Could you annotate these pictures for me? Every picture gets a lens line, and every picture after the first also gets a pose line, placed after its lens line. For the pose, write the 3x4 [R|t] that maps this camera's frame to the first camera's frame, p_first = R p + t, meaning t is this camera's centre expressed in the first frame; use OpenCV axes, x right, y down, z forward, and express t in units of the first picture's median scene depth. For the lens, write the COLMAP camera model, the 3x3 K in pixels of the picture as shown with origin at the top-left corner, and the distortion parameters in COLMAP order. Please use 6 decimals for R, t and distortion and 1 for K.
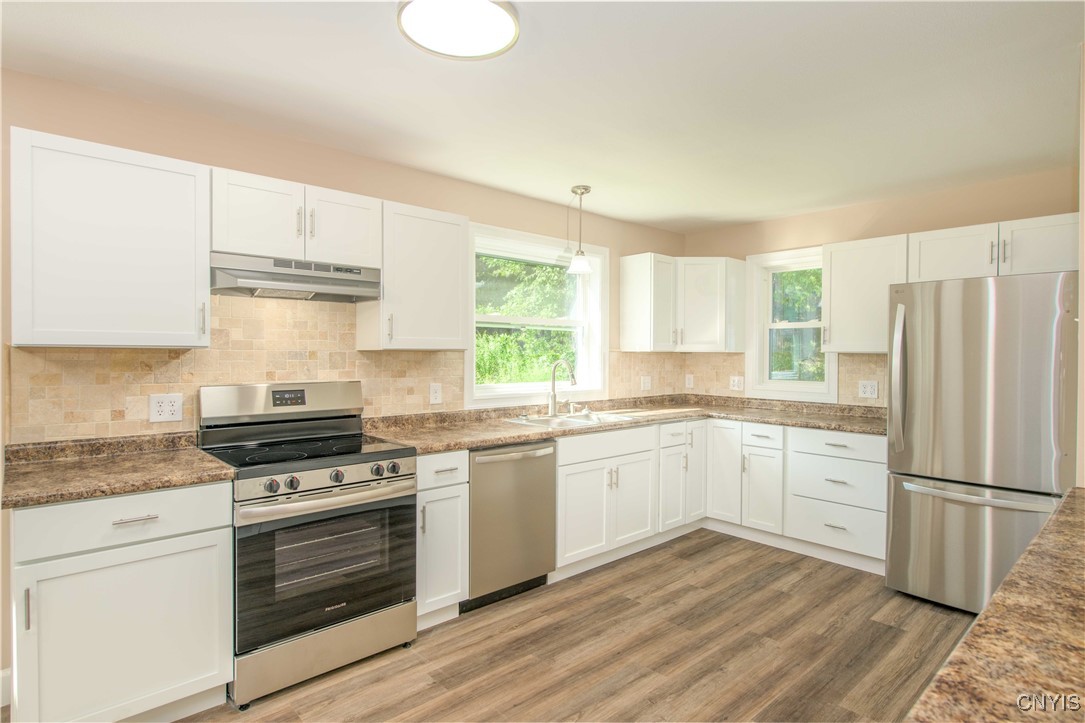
lens RADIAL K [[570.8, 0, 542.9], [0, 570.8, 356.0], [0, 0, 1]] dist [0.006557, -0.000318]
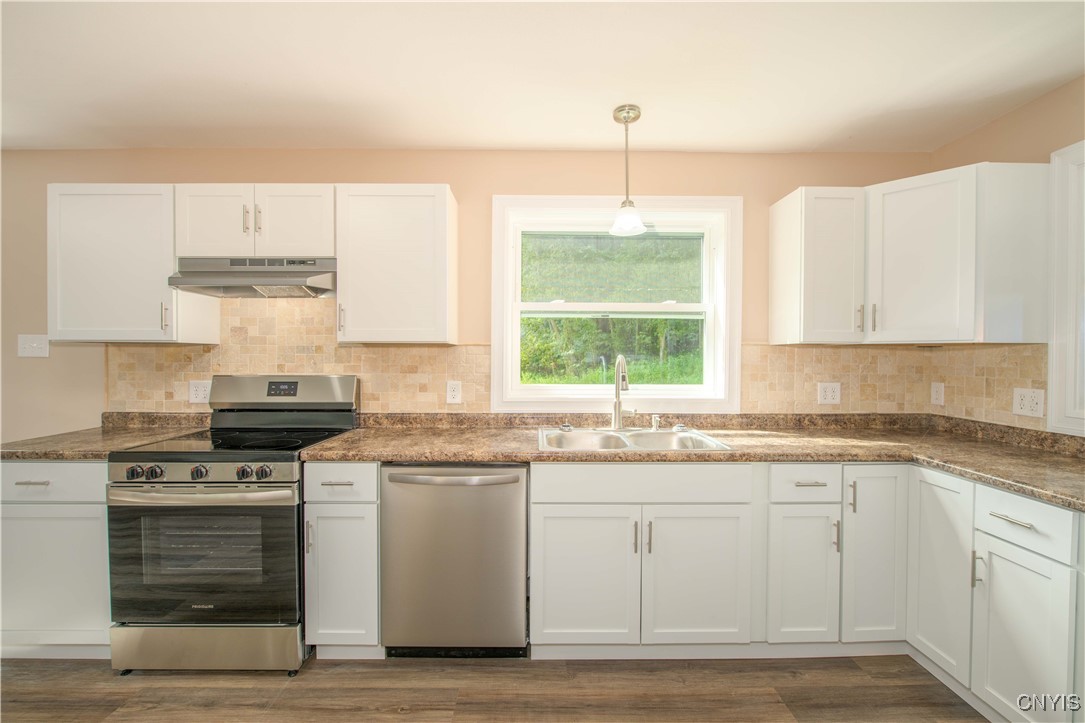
lens RADIAL K [[452.3, 0, 544.1], [0, 452.3, 357.8], [0, 0, 1]] dist [-0.006144, 0.000106]
pose [[0.746990, 0.000118, -0.664835, 0.455554], [-0.002203, 0.999995, -0.002298, 0.014683], [0.664831, 0.003181, 0.746987, 0.645439]]
